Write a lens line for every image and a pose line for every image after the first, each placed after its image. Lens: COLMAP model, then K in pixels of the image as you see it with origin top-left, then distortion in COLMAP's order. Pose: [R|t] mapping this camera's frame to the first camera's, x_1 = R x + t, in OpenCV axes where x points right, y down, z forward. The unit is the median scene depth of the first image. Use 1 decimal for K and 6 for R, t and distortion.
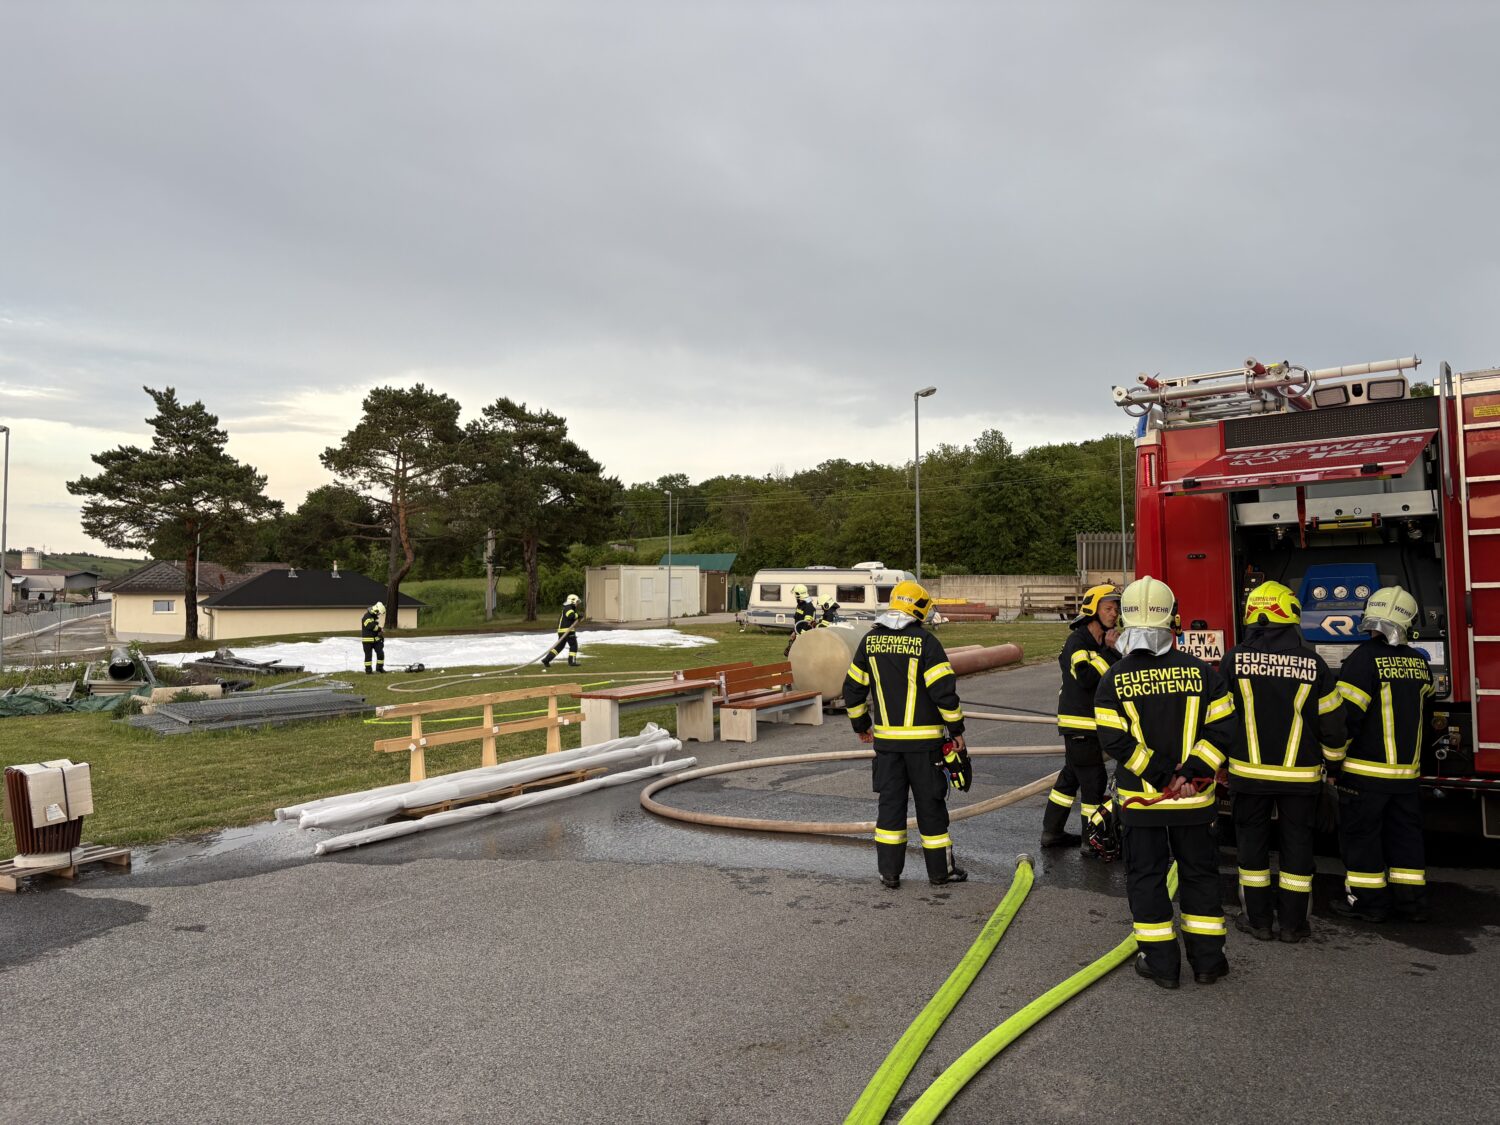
lens RADIAL K [[1191.2, 0, 769.0], [0, 1191.2, 557.0], [0, 0, 1]] dist [0.041184, -0.001846]
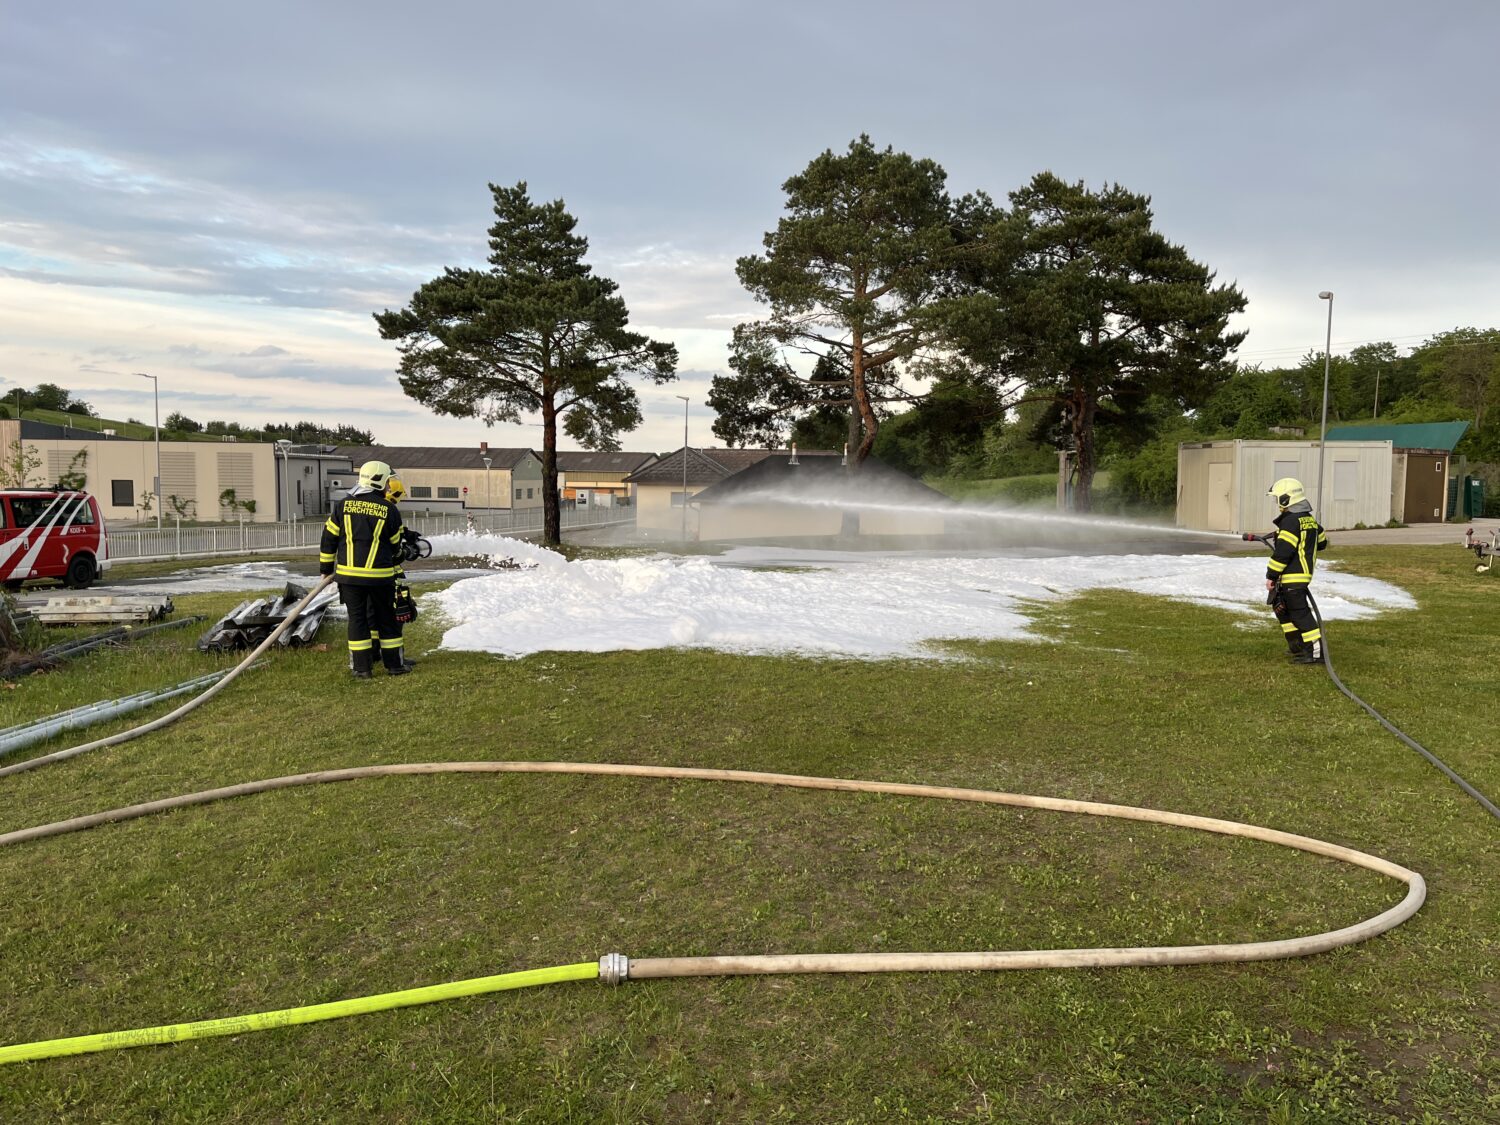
lens RADIAL K [[1176.2, 0, 740.4], [0, 1176.2, 565.2], [0, 0, 1]] dist [0.031507, -0.010317]
pose [[0.841884, 0.042594, -0.537975, -0.017812], [0.007700, 0.995831, 0.090893, 0.018052], [0.539604, -0.080664, 0.838046, 0.483311]]
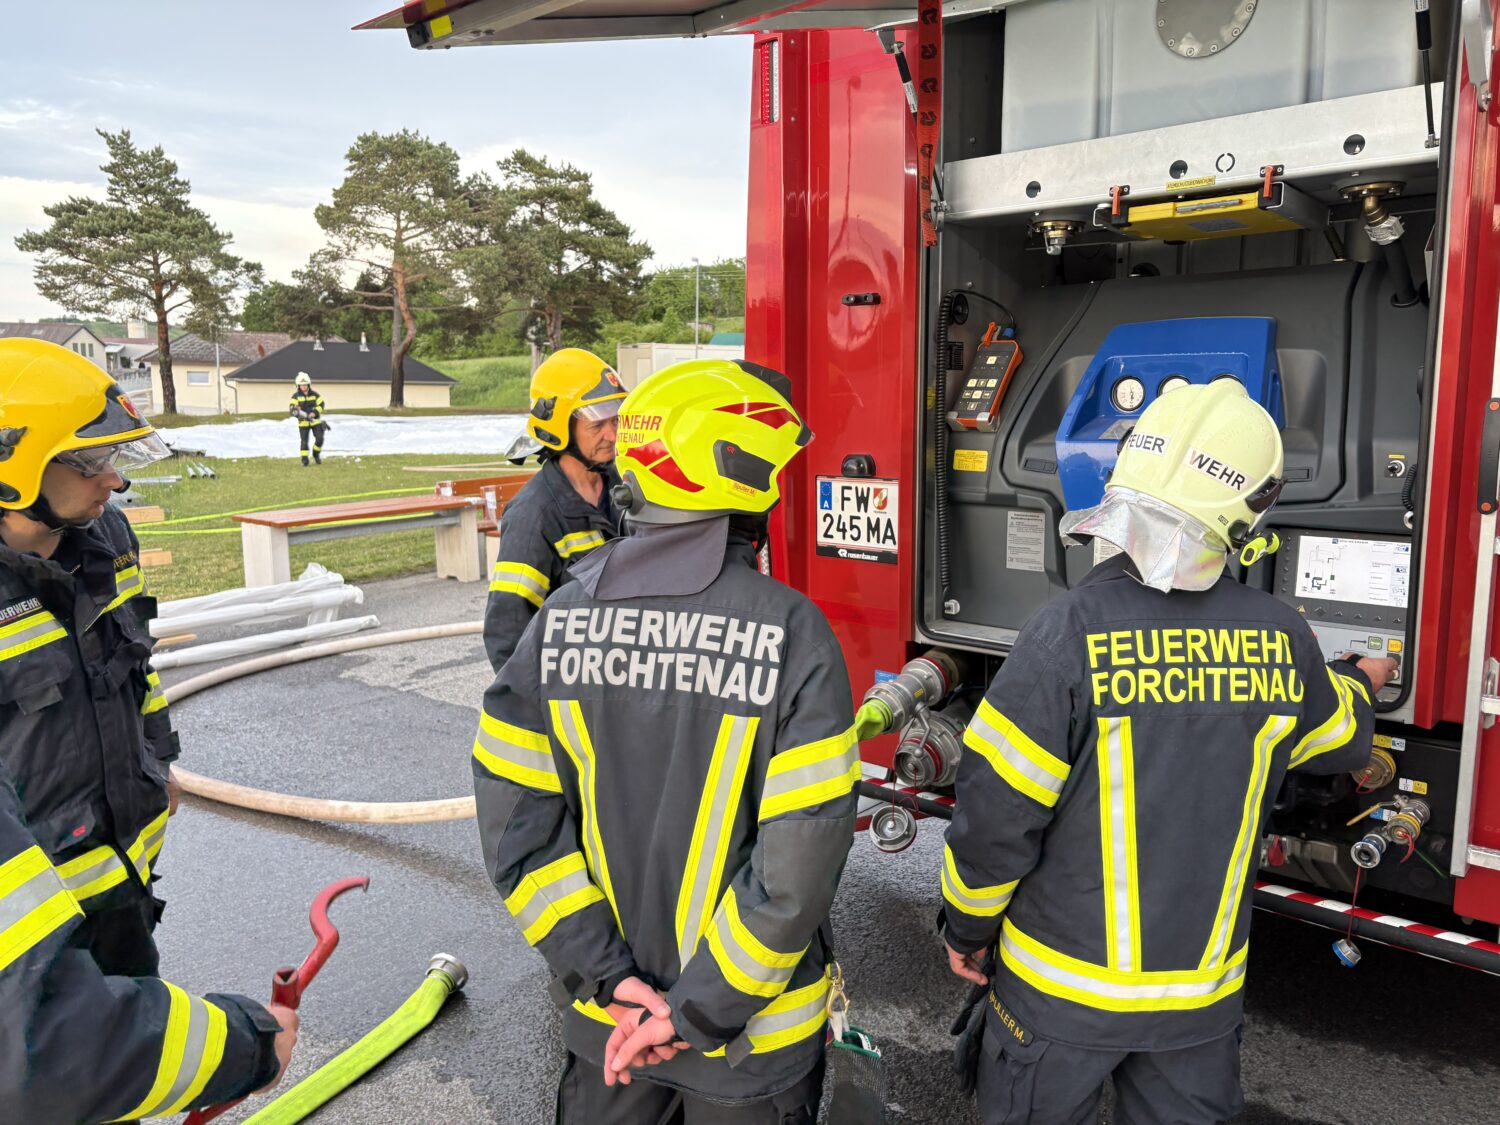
lens RADIAL K [[1191.2, 0, 769.0], [0, 1191.2, 557.0], [0, 0, 1]] dist [0.041184, -0.001846]
pose [[0.995364, 0.029199, -0.091644, 0.069454], [-0.012142, 0.983330, 0.181427, 0.002356], [0.095413, -0.179473, 0.979125, 0.109761]]
